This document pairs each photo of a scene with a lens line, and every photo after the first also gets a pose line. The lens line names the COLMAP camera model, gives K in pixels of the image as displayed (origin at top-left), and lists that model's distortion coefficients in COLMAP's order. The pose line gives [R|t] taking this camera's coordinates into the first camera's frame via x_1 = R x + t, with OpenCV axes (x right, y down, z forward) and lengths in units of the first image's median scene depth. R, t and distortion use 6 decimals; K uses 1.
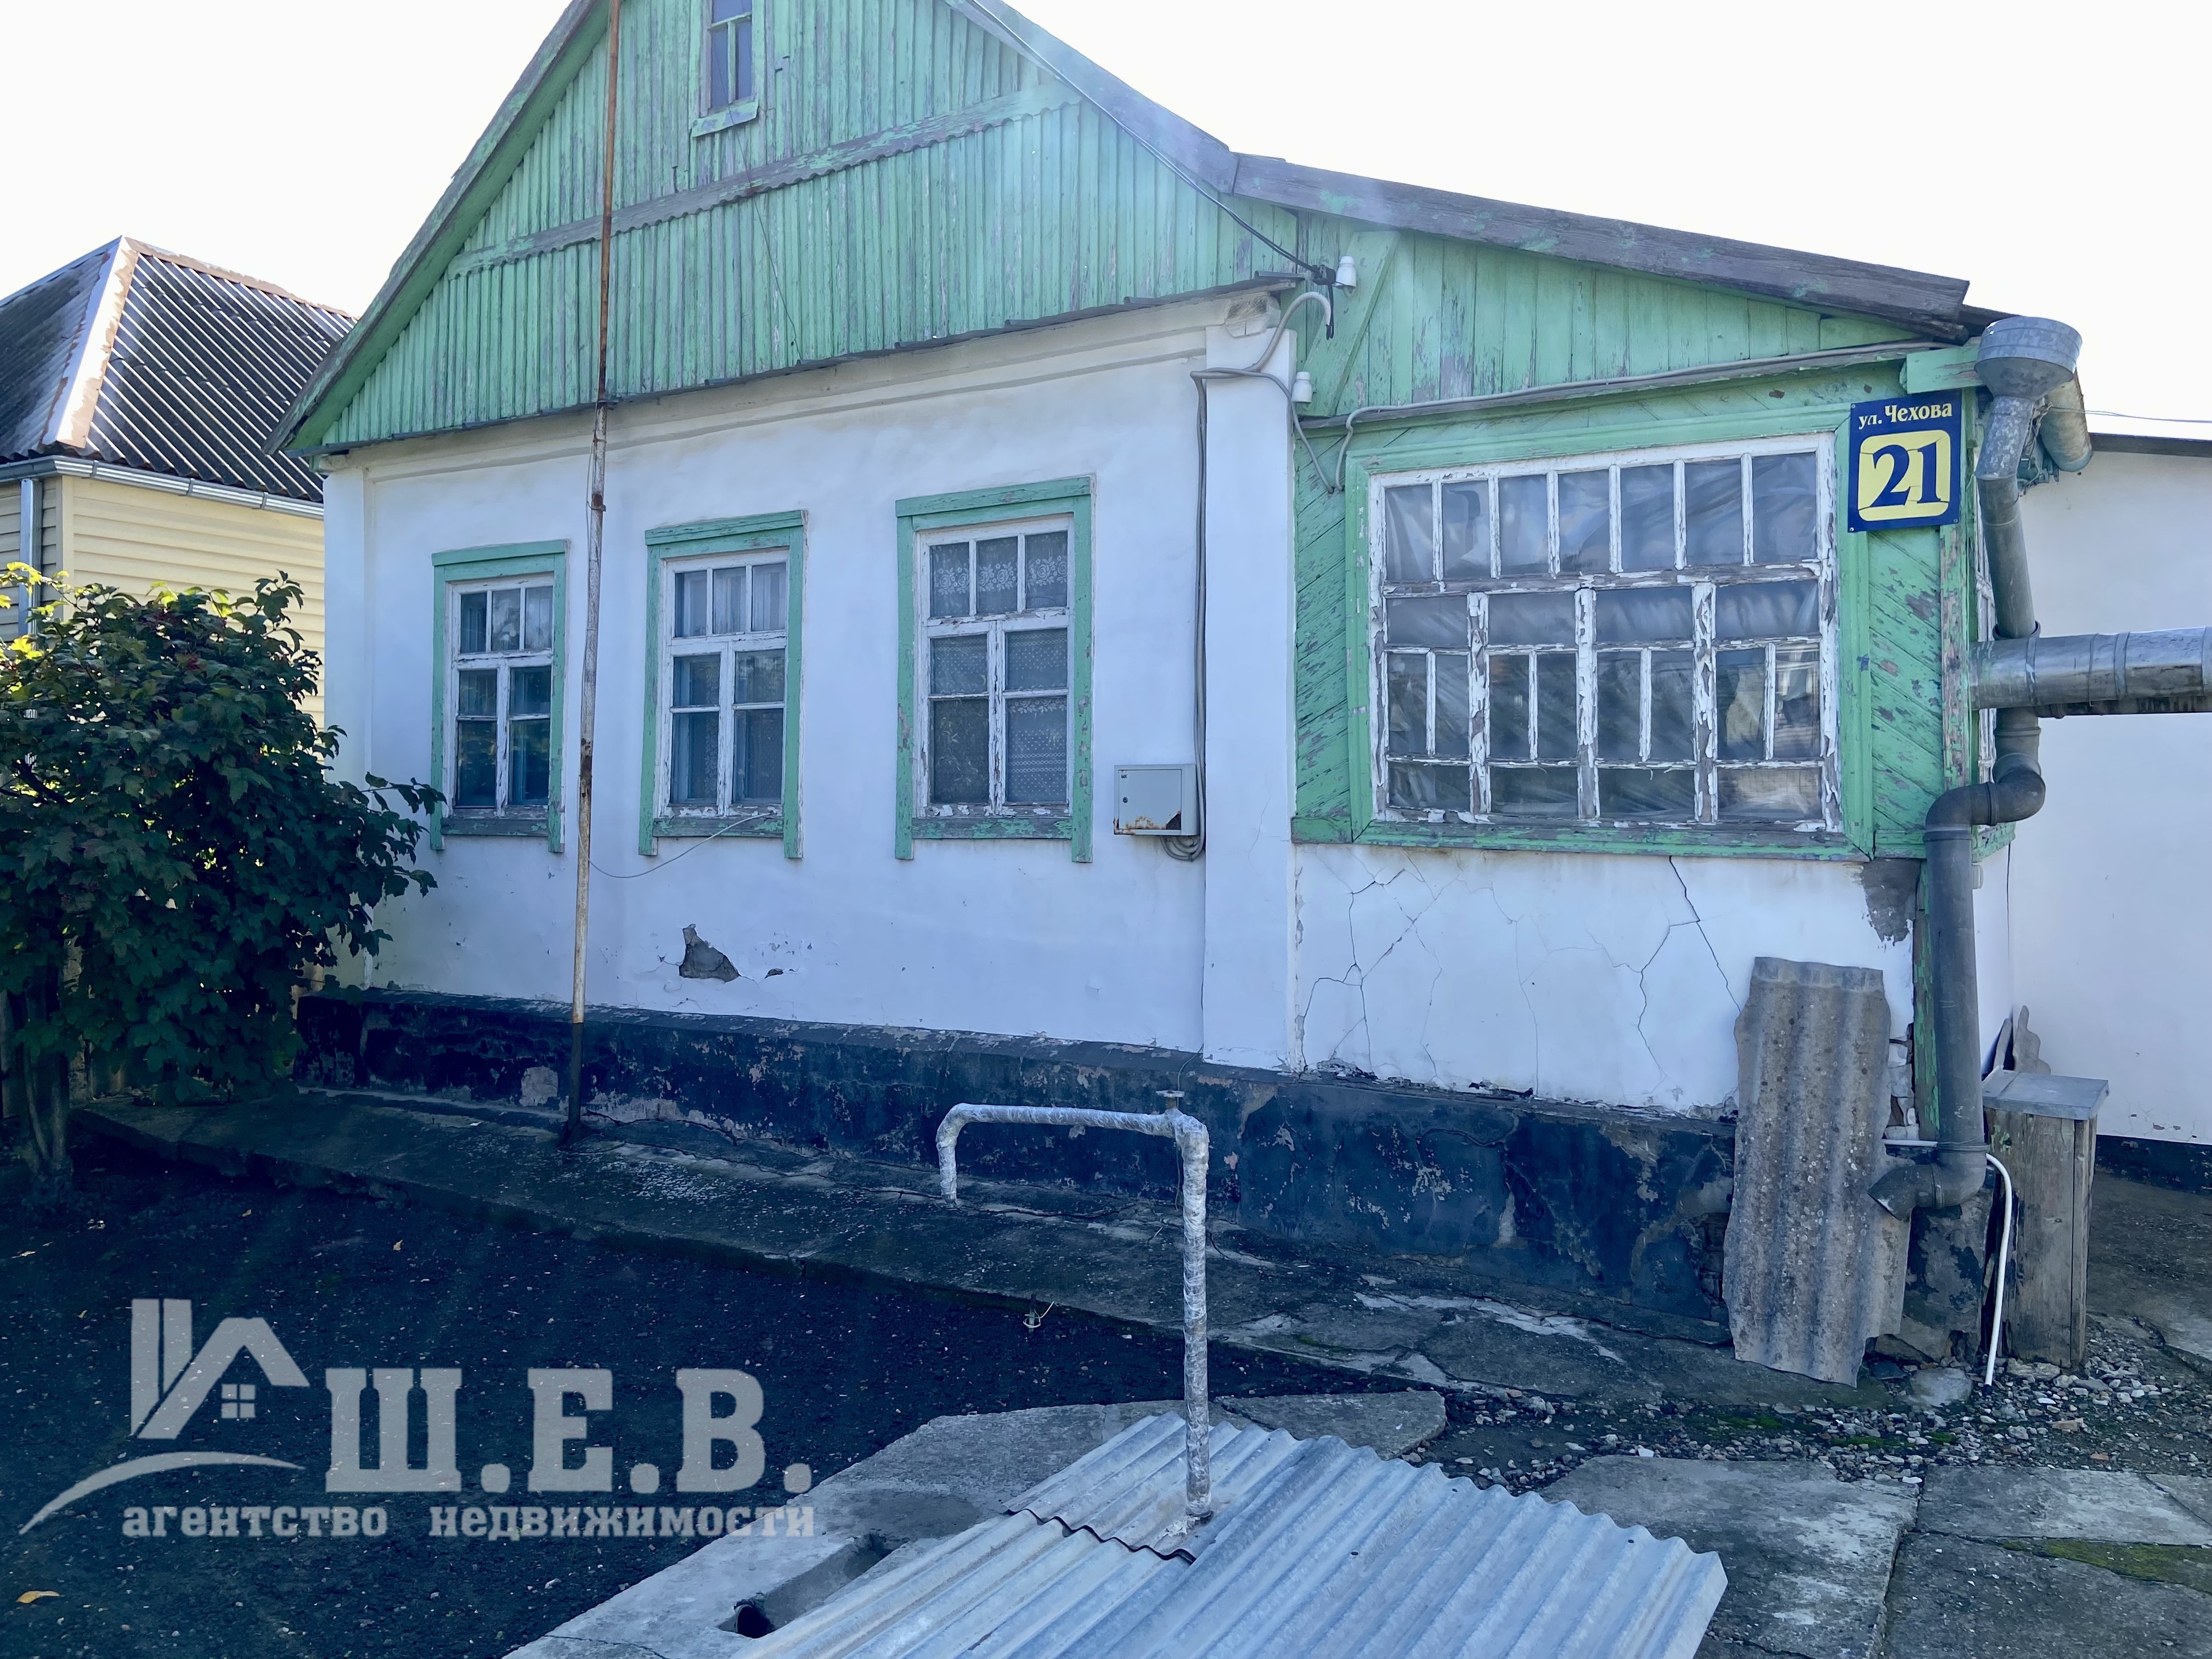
lens RADIAL K [[1683.6, 0, 1085.3], [0, 1683.6, 827.3], [0, 0, 1]] dist [0.092215, -0.079180]
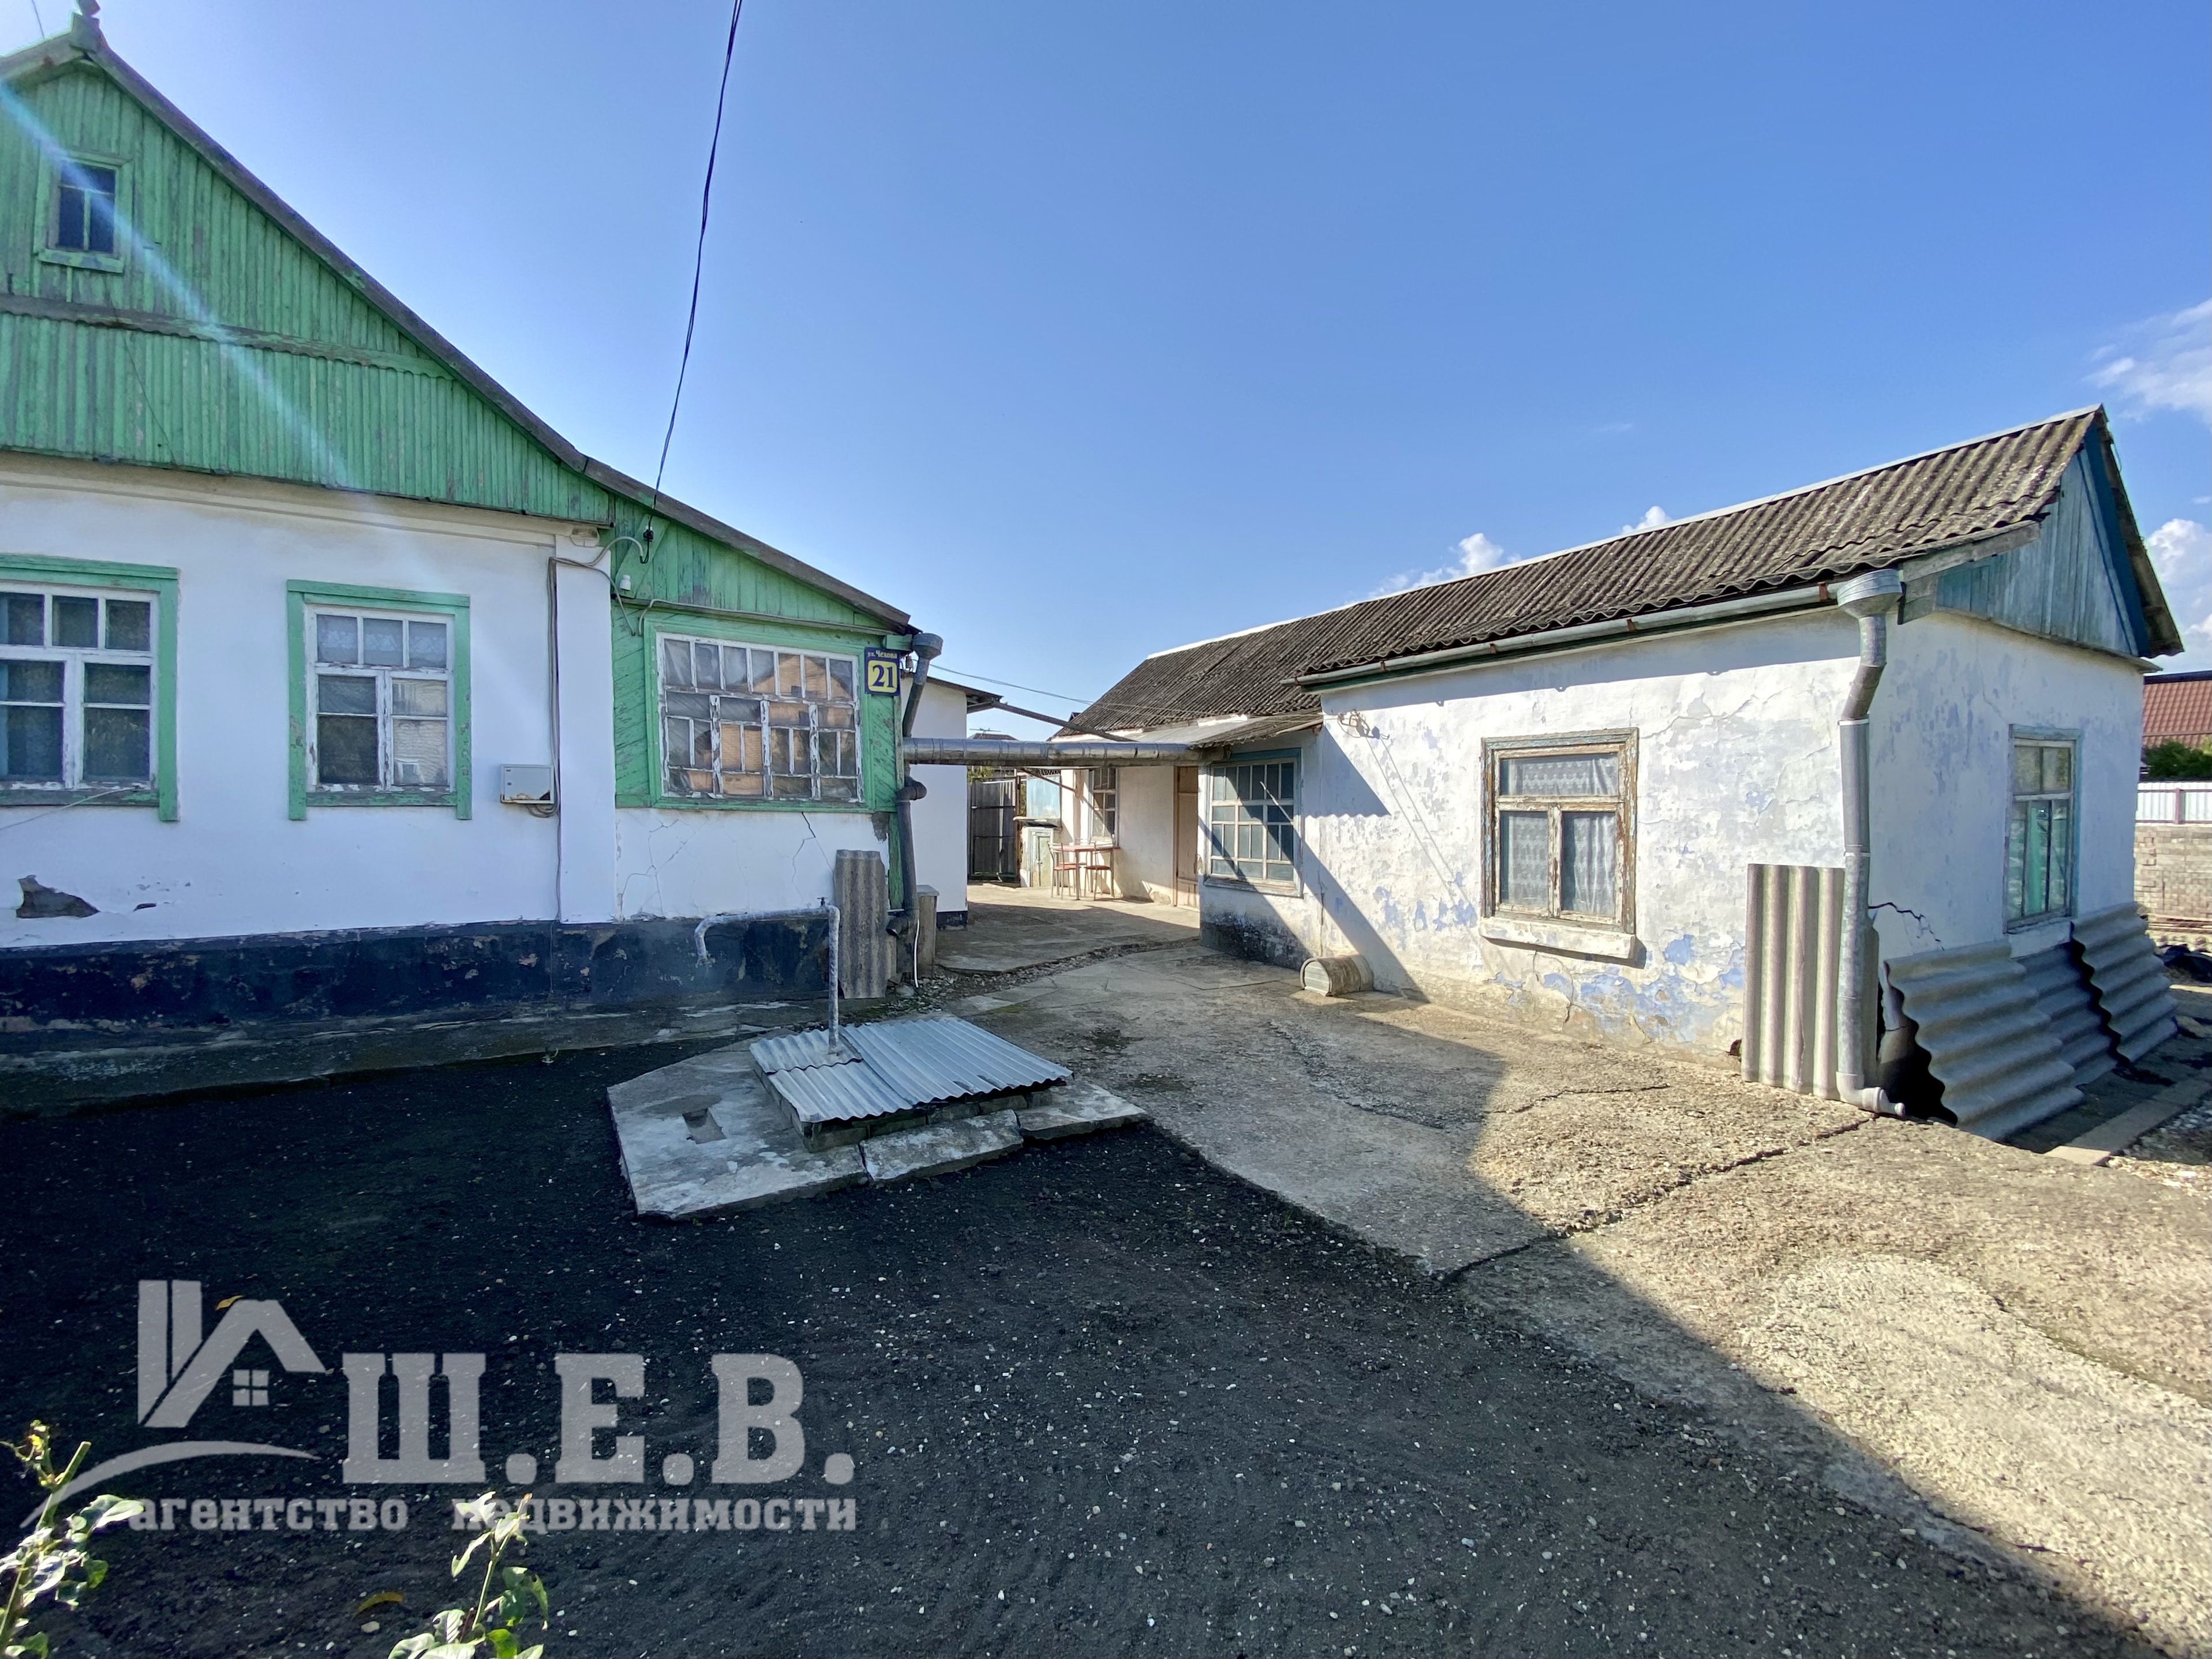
lens RADIAL K [[943.8, 0, 1091.2], [0, 943.8, 829.3], [0, 0, 1]] dist [0.031277, -0.027851]
pose [[0.469378, -0.017609, 0.882822, -0.584567], [0.002579, 0.999824, 0.018571, 0.014890], [-0.882993, -0.006440, 0.469341, -0.024427]]
